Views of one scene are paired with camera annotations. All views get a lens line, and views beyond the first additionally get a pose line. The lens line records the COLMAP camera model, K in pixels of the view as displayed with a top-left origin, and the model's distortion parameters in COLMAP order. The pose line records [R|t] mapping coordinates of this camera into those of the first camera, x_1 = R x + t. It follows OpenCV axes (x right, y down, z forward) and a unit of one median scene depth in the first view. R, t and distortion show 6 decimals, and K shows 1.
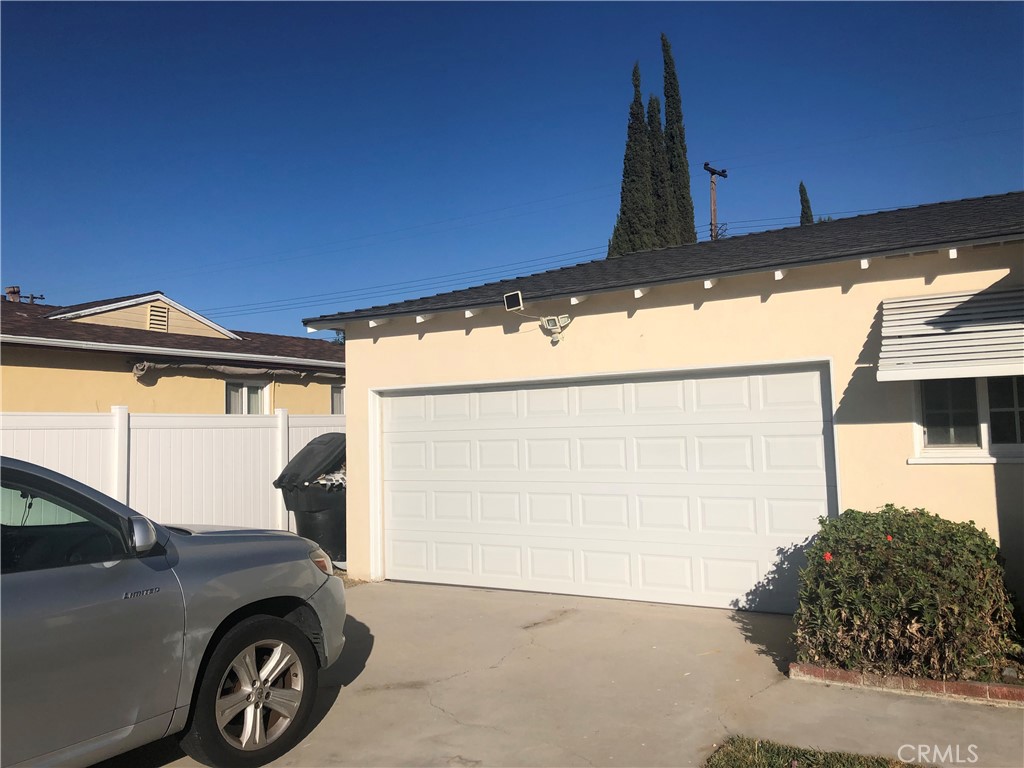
lens RADIAL K [[845.7, 0, 513.0], [0, 845.7, 382.2], [0, 0, 1]] dist [0.027439, -0.007636]
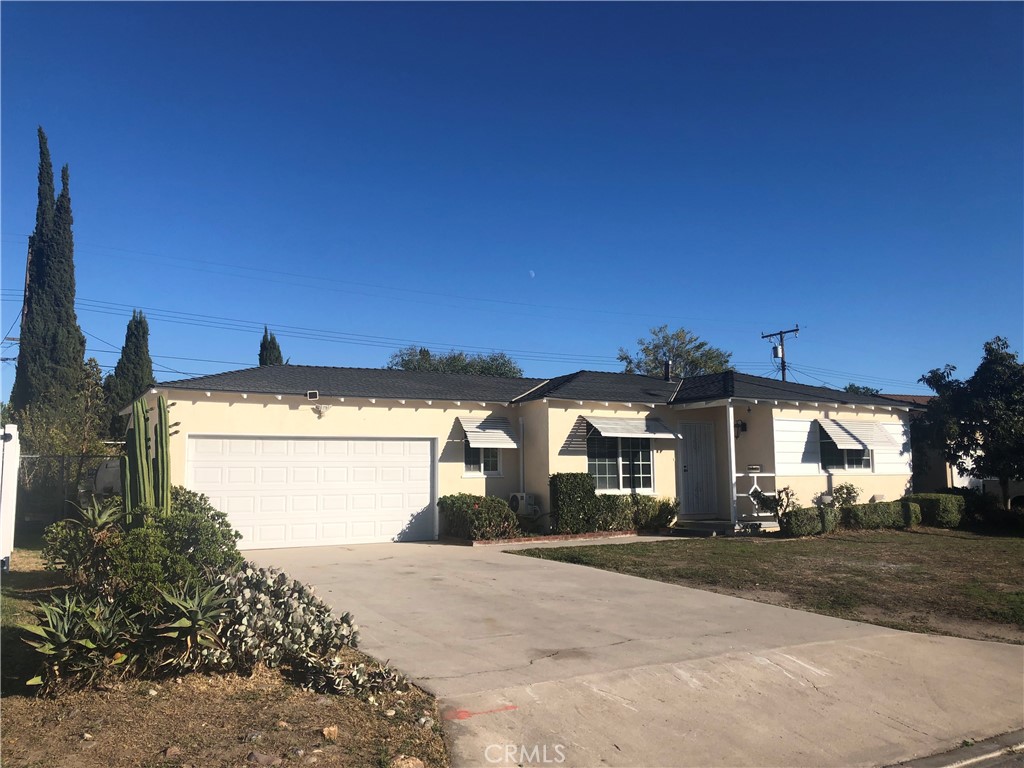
lens RADIAL K [[845.7, 0, 510.6], [0, 845.7, 384.3], [0, 0, 1]] dist [0.027439, -0.007636]
pose [[0.470891, 0.122786, 0.873605, -1.789444], [-0.051614, 0.992405, -0.111662, 0.089972], [-0.880680, 0.007491, 0.473652, -0.403471]]
